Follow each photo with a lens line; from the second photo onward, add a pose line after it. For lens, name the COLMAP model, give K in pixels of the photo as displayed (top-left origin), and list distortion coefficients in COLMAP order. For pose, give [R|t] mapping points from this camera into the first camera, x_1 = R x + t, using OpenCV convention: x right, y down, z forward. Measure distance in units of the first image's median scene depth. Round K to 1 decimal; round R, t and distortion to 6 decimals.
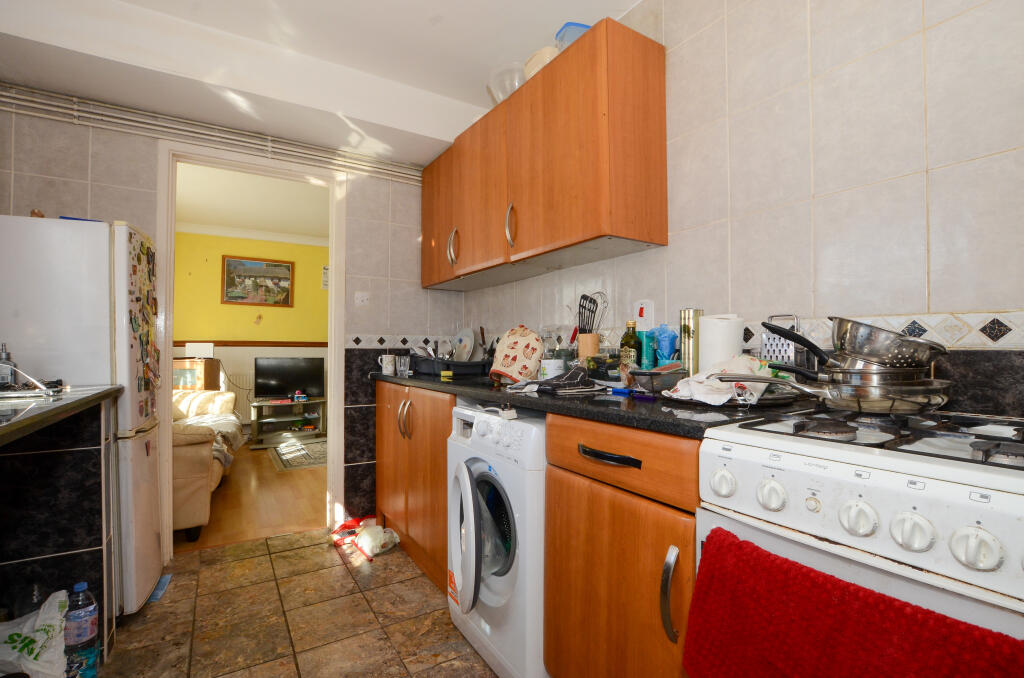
lens RADIAL K [[471.9, 0, 517.0], [0, 471.9, 340.7], [0, 0, 1]] dist [-0.001903, 0.000046]
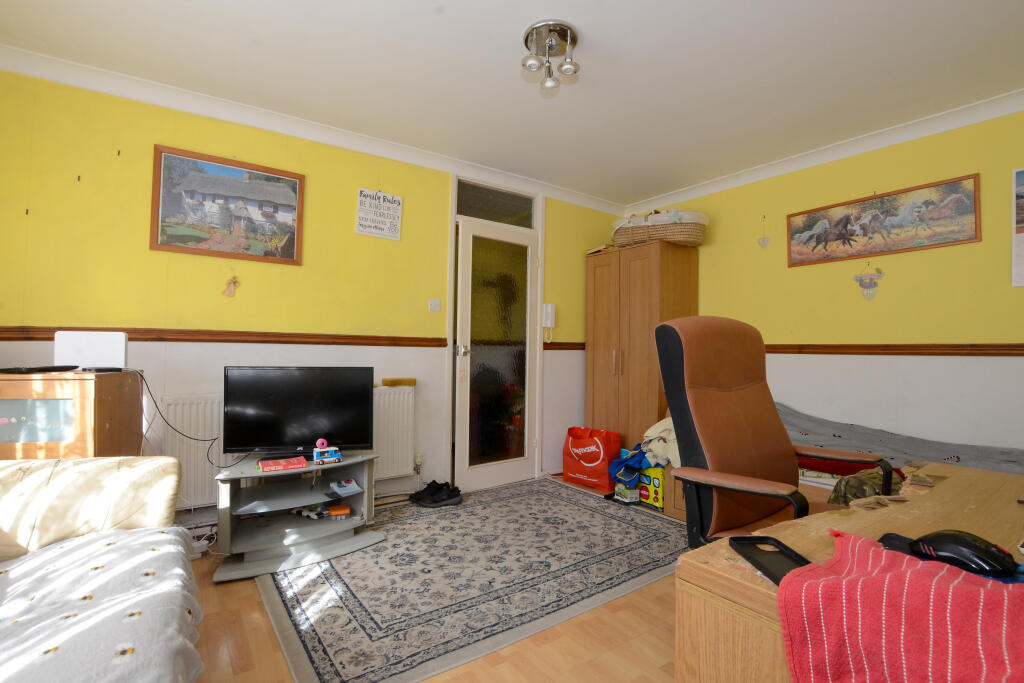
lens RADIAL K [[471.9, 0, 506.0], [0, 471.9, 344.2], [0, 0, 1]] dist [-0.001903, 0.000046]
pose [[0.998150, 0.018844, 0.057798, -0.301930], [-0.019749, 0.999691, 0.015128, 0.001961], [-0.057495, -0.016241, 0.998214, 0.512710]]
